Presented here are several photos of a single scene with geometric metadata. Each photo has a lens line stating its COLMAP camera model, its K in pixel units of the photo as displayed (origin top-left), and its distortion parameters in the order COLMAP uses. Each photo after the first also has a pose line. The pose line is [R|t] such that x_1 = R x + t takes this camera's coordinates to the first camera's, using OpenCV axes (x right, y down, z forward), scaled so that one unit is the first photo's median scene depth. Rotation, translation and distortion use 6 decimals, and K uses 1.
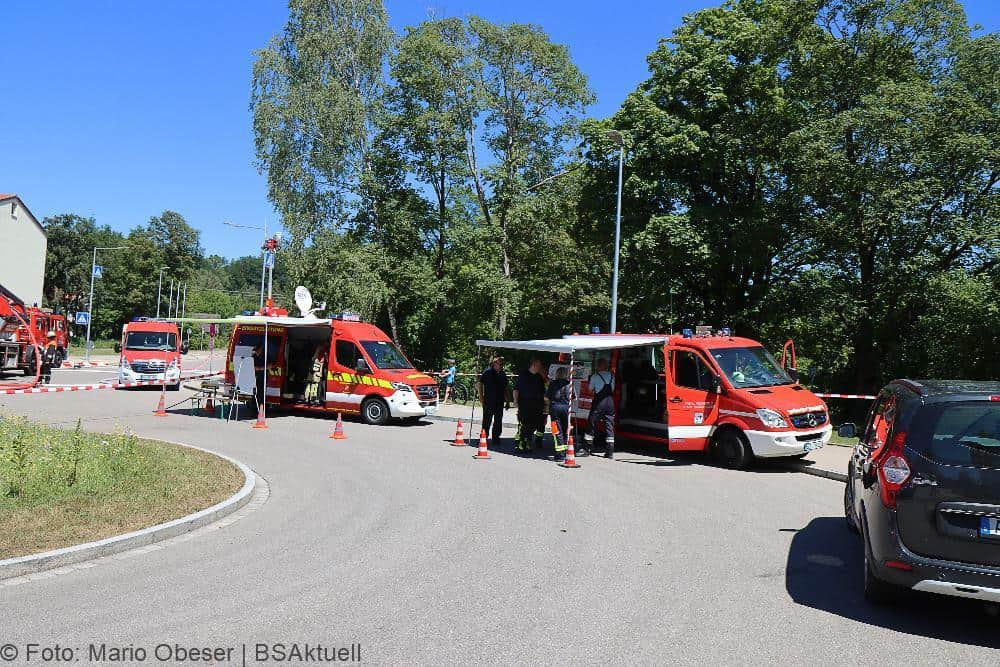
lens RADIAL K [[766.6, 0, 500.0], [0, 766.6, 333.5], [0, 0, 1]] dist [-0.081546, 0.001067]
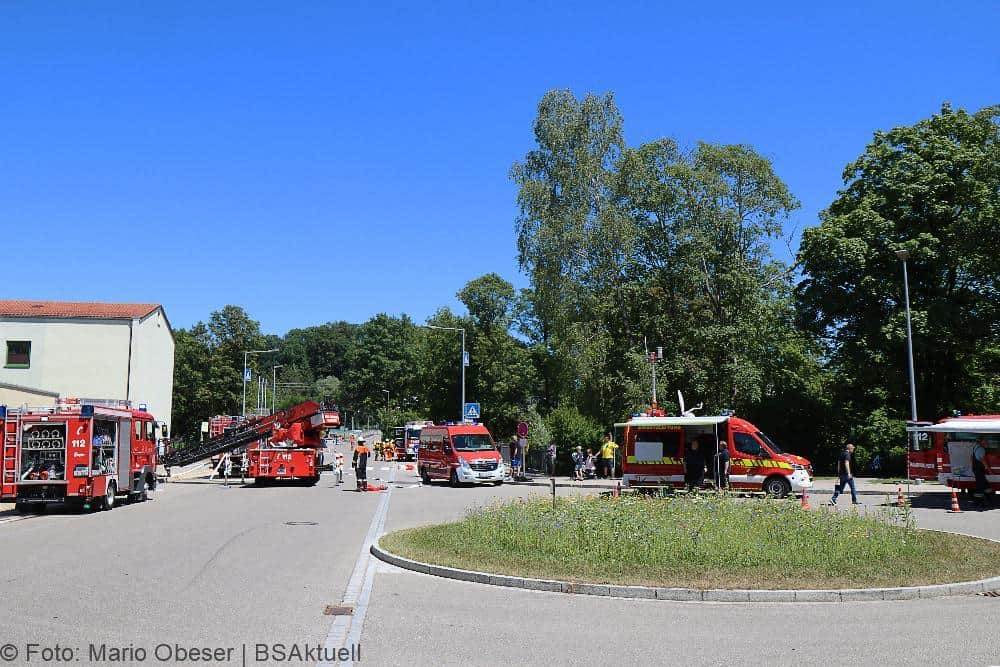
lens RADIAL K [[837.5, 0, 500.0], [0, 837.5, 333.5], [0, 0, 1]] dist [-0.095020, 0.129501]
pose [[0.998527, -0.053601, 0.008412, -0.615692], [0.054151, 0.994207, -0.092848, -0.049136], [-0.003386, 0.093167, 0.995645, -0.386156]]
